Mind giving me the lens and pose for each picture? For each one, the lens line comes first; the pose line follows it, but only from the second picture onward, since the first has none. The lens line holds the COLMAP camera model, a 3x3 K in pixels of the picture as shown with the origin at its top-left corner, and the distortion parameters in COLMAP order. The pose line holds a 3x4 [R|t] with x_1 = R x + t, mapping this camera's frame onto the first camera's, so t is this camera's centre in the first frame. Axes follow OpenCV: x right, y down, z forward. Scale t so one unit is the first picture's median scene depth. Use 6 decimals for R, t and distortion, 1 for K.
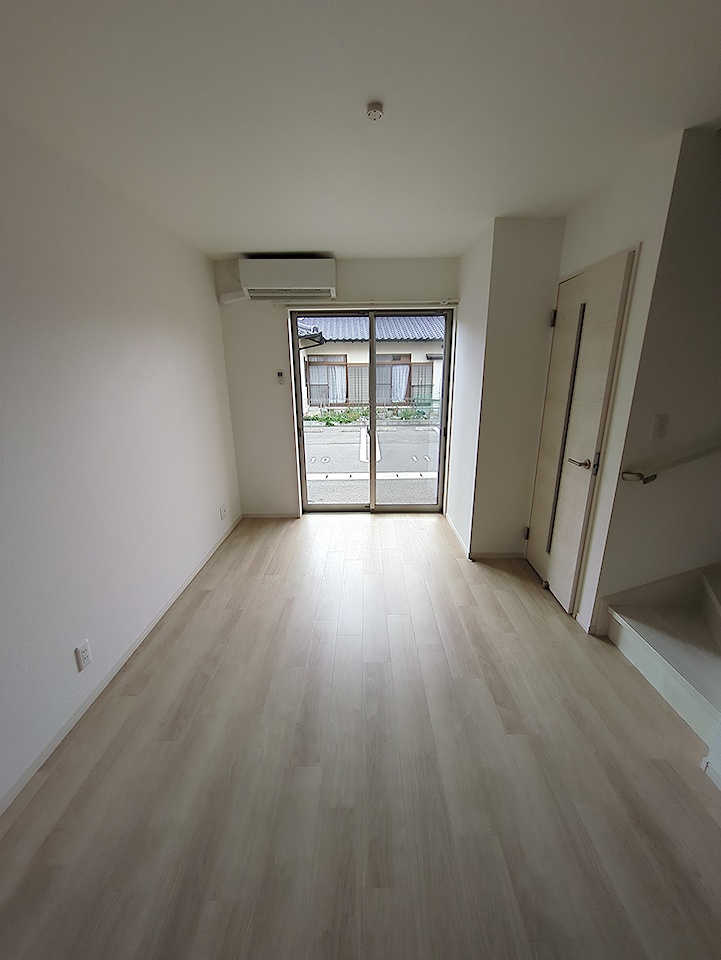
lens RADIAL K [[382.9, 0, 362.2], [0, 382.9, 482.3], [0, 0, 1]] dist [0.002263, 0.000382]
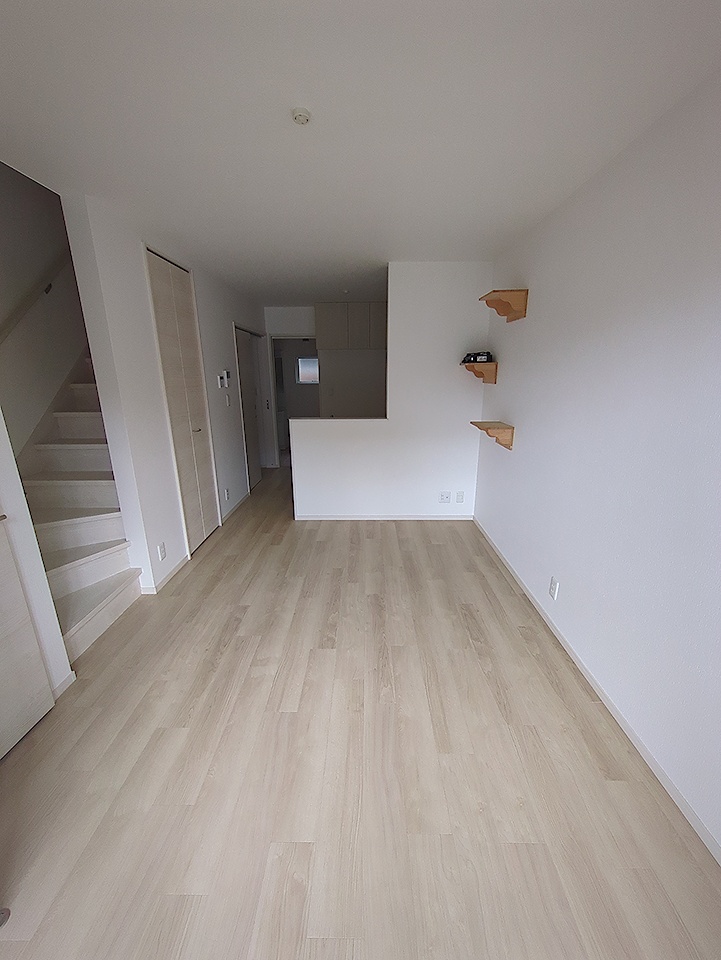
lens RADIAL K [[382.9, 0, 360.5], [0, 382.9, 481.1], [0, 0, 1]] dist [0.002263, 0.000382]
pose [[-0.999830, 0.011789, 0.014204, -0.091312], [0.017613, 0.839560, 0.542982, -0.532208], [-0.005524, 0.543139, -0.839624, 1.774454]]
